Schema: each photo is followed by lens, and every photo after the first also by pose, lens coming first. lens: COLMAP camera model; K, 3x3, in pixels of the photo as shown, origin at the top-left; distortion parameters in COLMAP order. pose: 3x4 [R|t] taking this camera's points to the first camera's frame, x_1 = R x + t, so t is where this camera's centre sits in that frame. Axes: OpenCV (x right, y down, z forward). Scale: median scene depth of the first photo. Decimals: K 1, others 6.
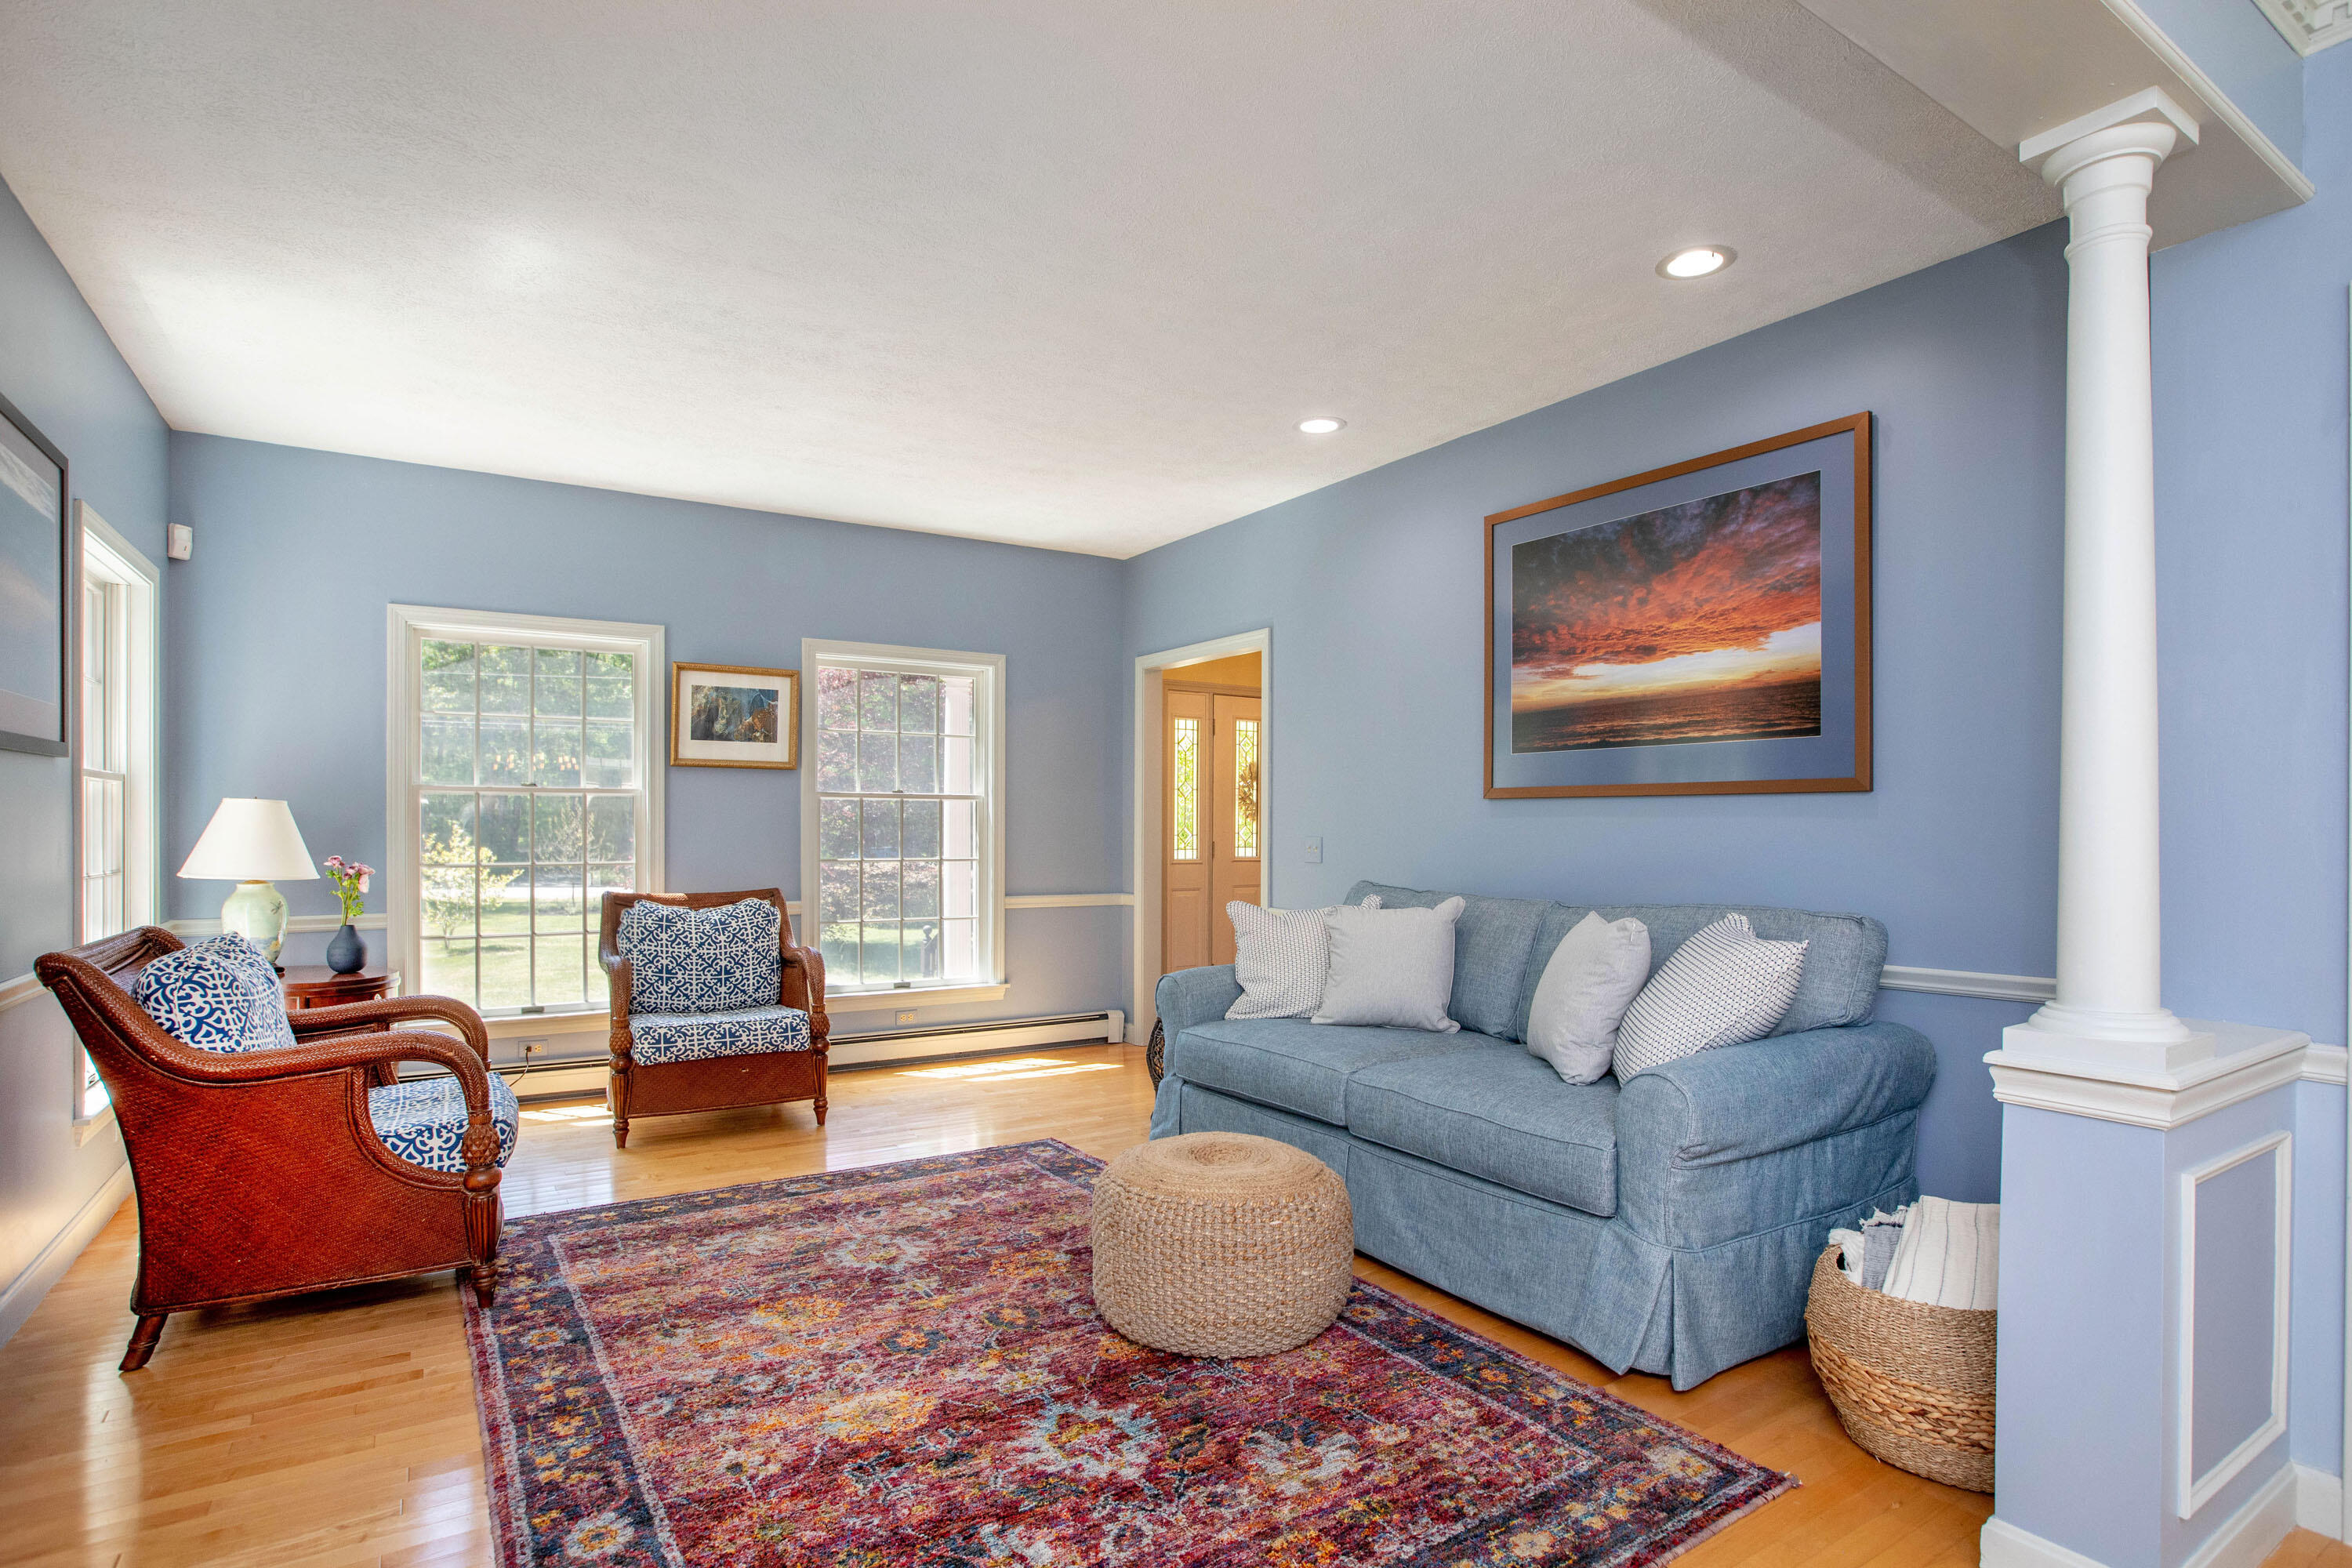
lens RADIAL K [[1184.3, 0, 1175.1], [0, 1184.3, 829.7], [0, 0, 1]] dist [-0.042557, -0.000045]
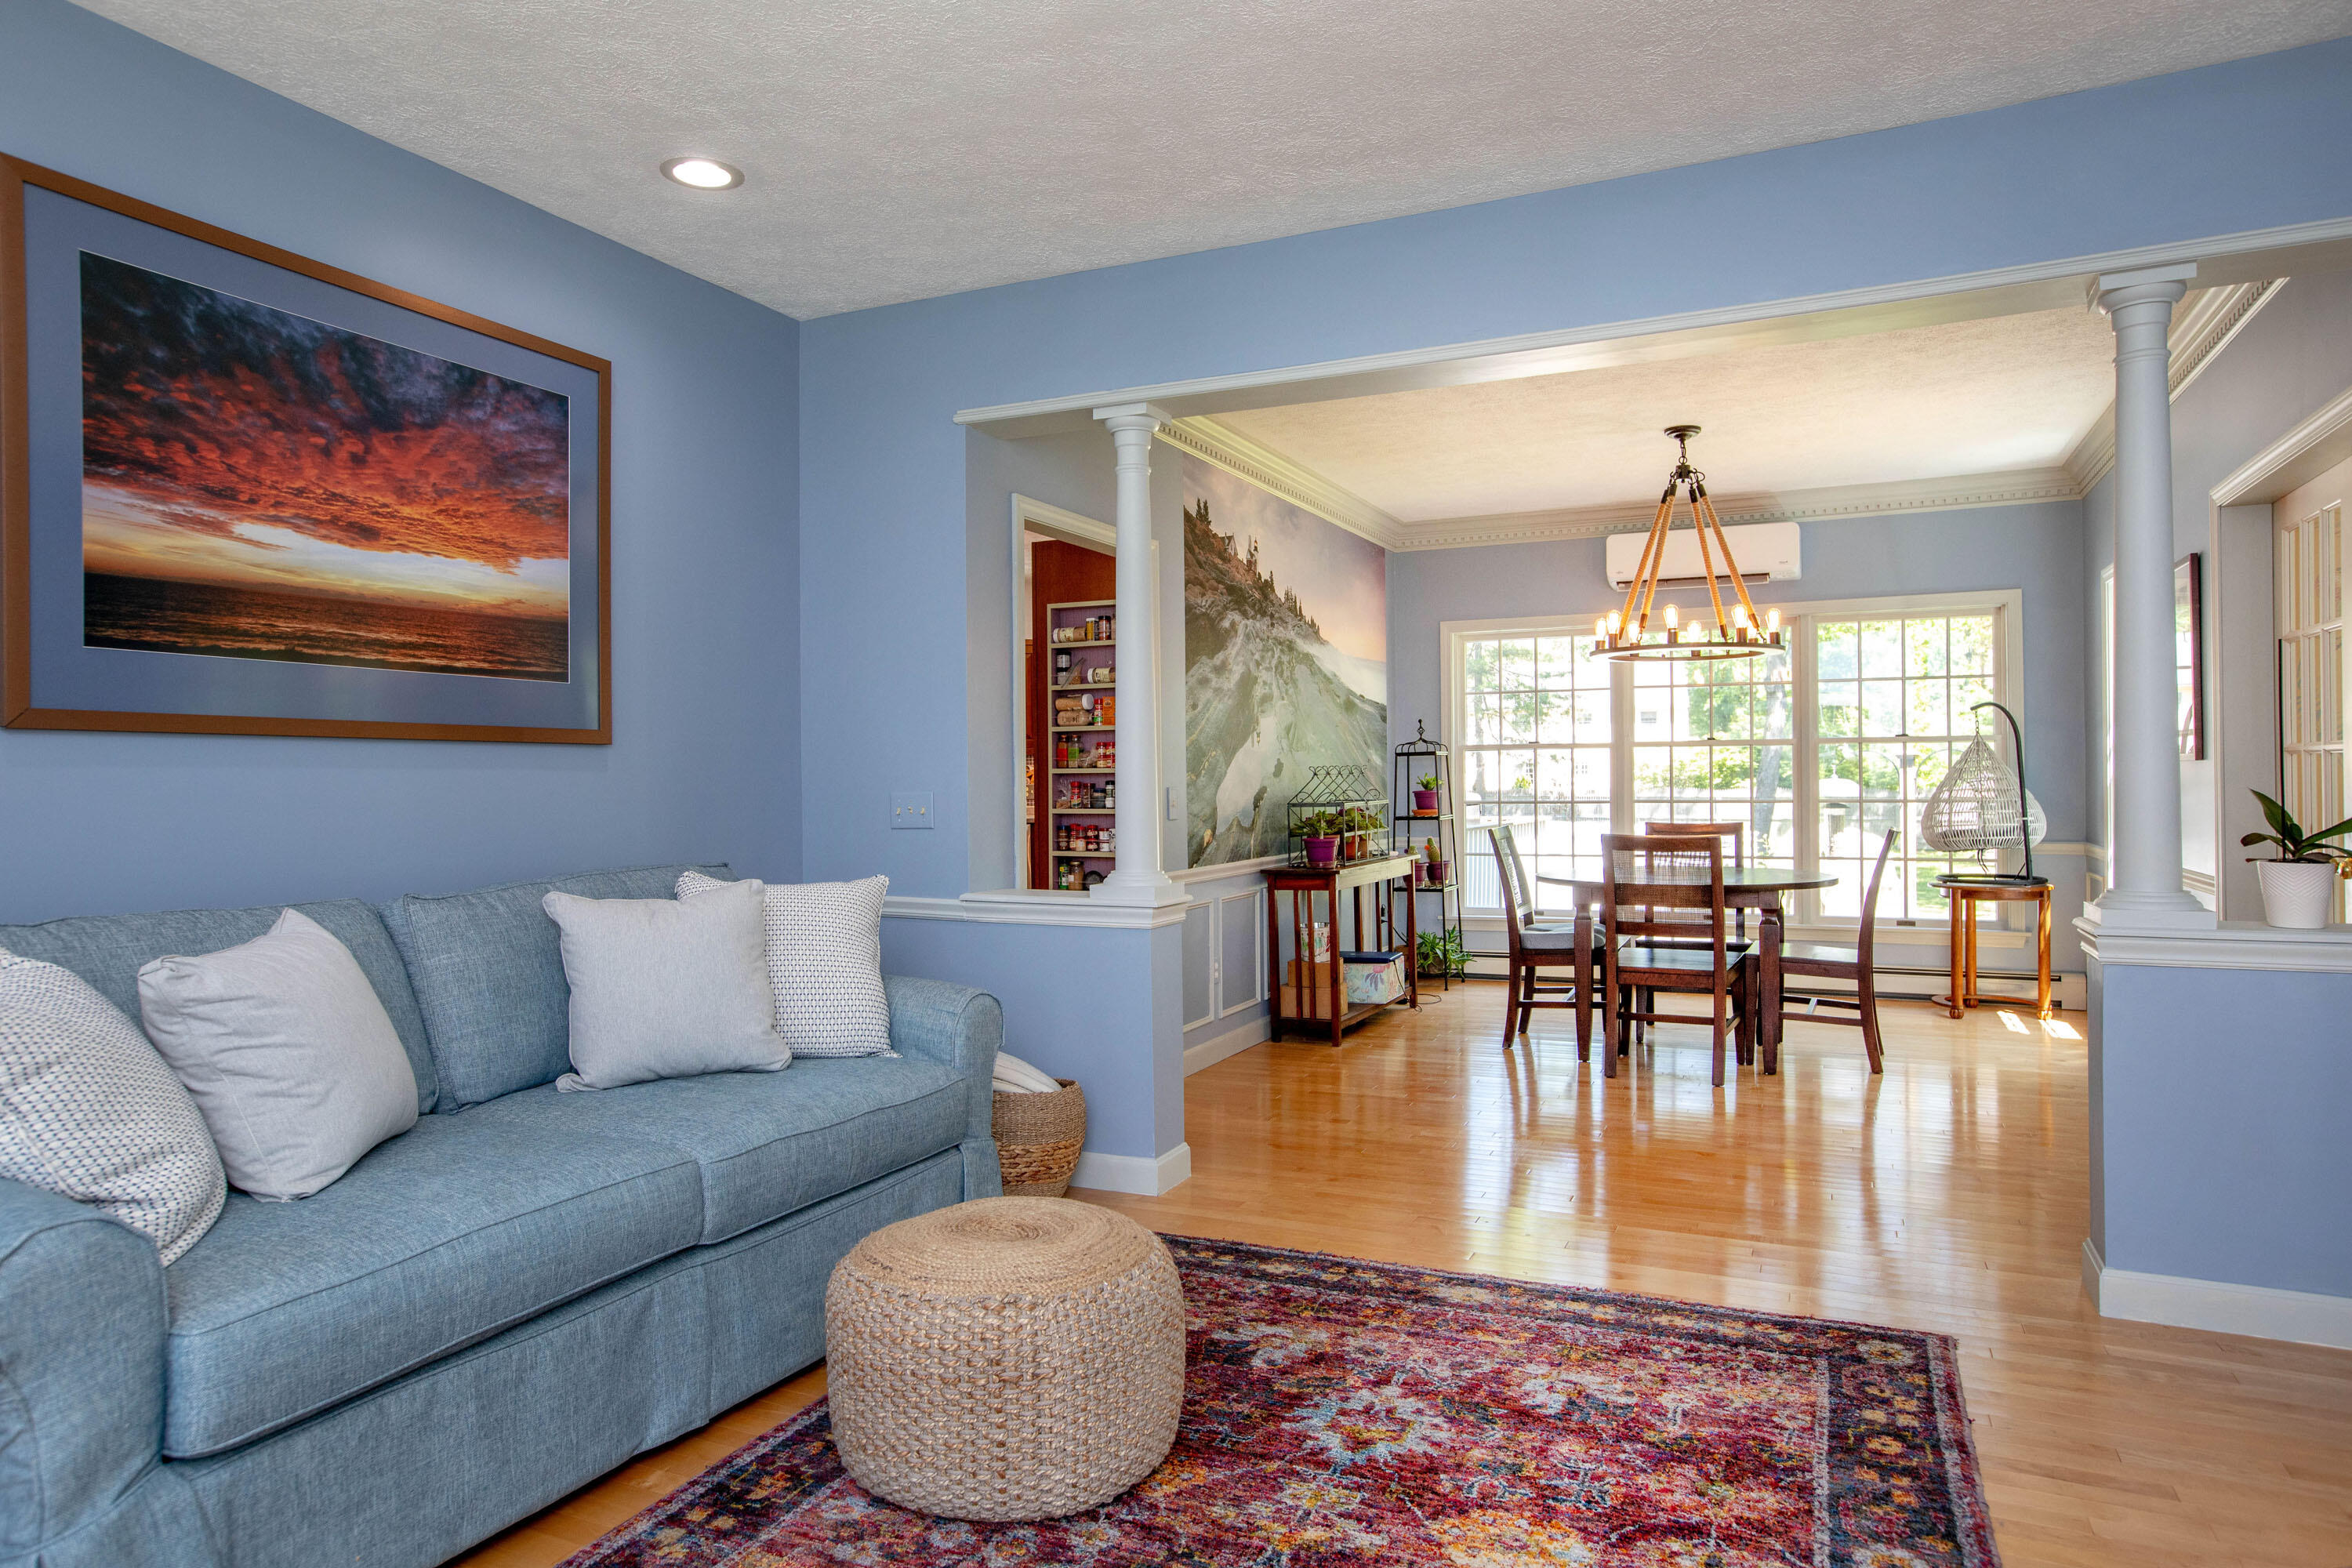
lens RADIAL K [[1417.4, 0, 1174.4], [0, 1417.4, 772.4], [0, 0, 1]] dist [0.000434, 0.000102]
pose [[-0.533254, 0.002263, 0.845952, -0.624331], [0.005725, 0.999983, 0.000934, -0.006843], [-0.845936, 0.005341, -0.533258, 1.130090]]
